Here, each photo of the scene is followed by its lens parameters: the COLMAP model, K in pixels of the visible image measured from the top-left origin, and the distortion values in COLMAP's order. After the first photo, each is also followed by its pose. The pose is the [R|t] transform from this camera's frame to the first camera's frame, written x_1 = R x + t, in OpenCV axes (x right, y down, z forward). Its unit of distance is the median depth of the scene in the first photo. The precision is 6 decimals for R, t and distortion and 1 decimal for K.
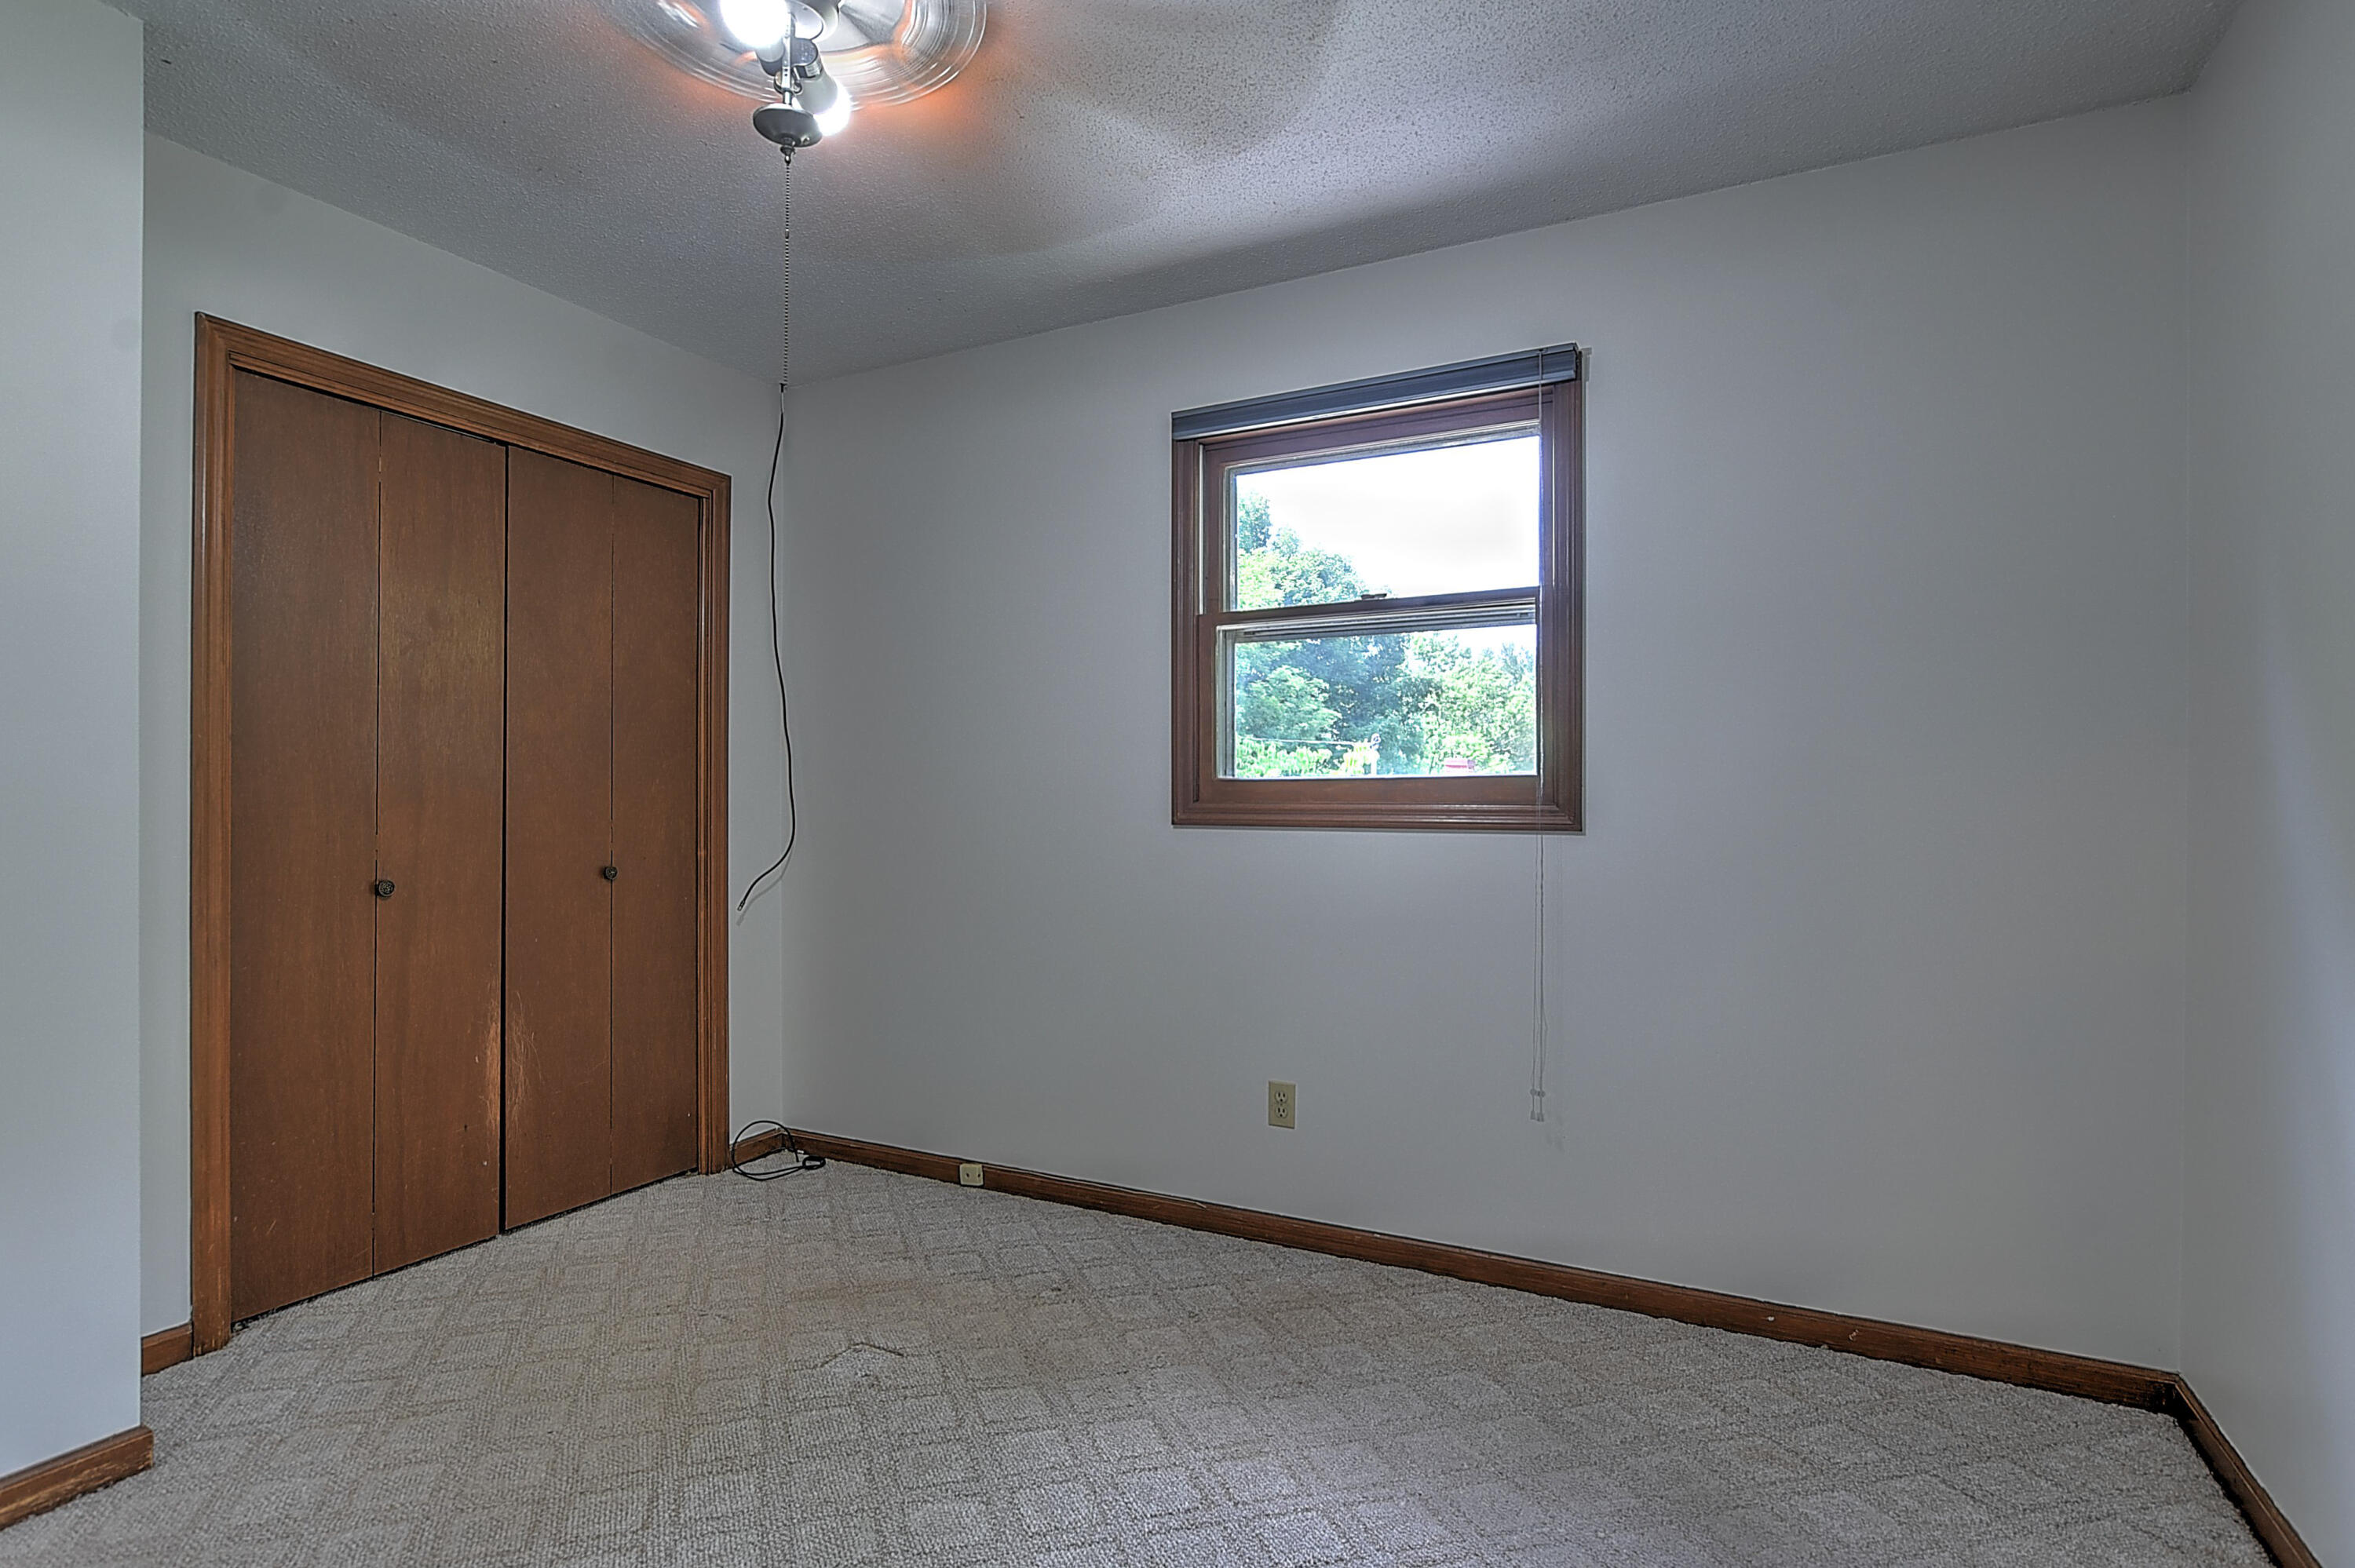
lens RADIAL K [[1171.1, 0, 1189.4], [0, 1171.1, 794.7], [0, 0, 1]] dist [-0.008403, 0.001173]
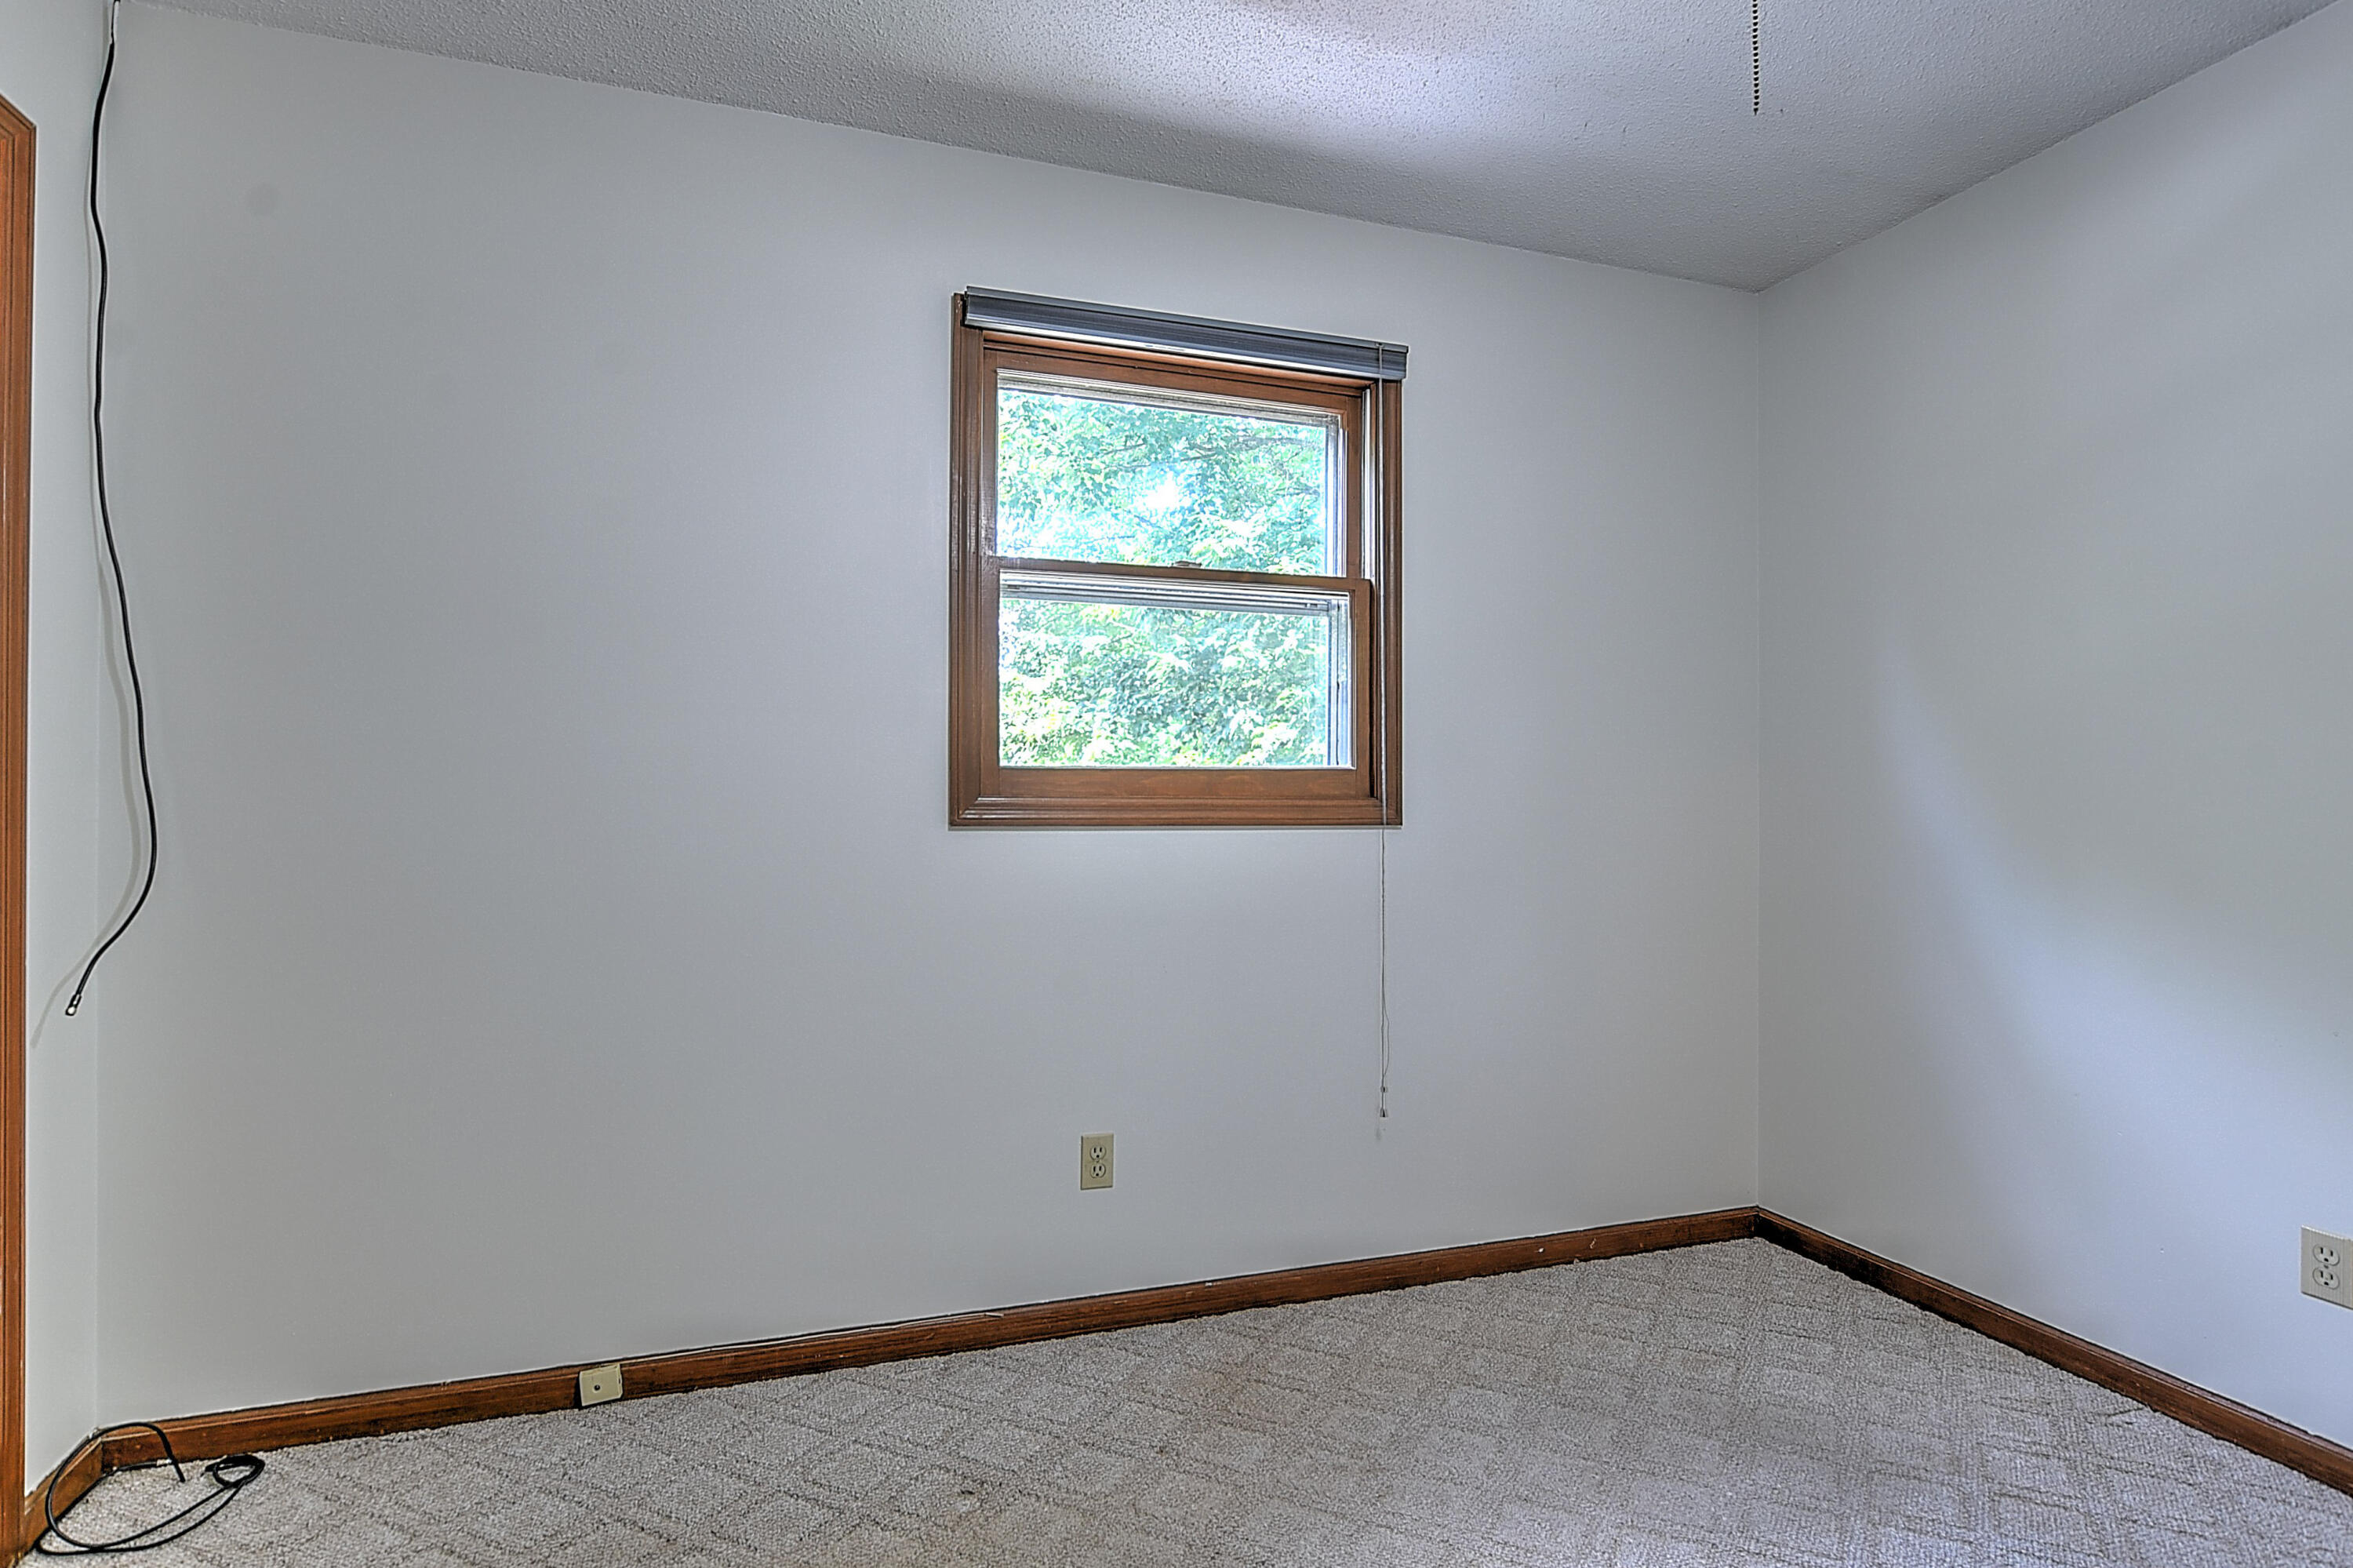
lens RADIAL K [[1170.3, 0, 1164.2], [0, 1170.3, 783.0], [0, 0, 1]] dist [-0.008403, 0.001173]
pose [[0.700768, 0.008953, 0.713333, -0.499756], [-0.005685, 0.999960, -0.006965, 0.002725], [-0.713367, 0.000826, 0.700790, 0.401206]]
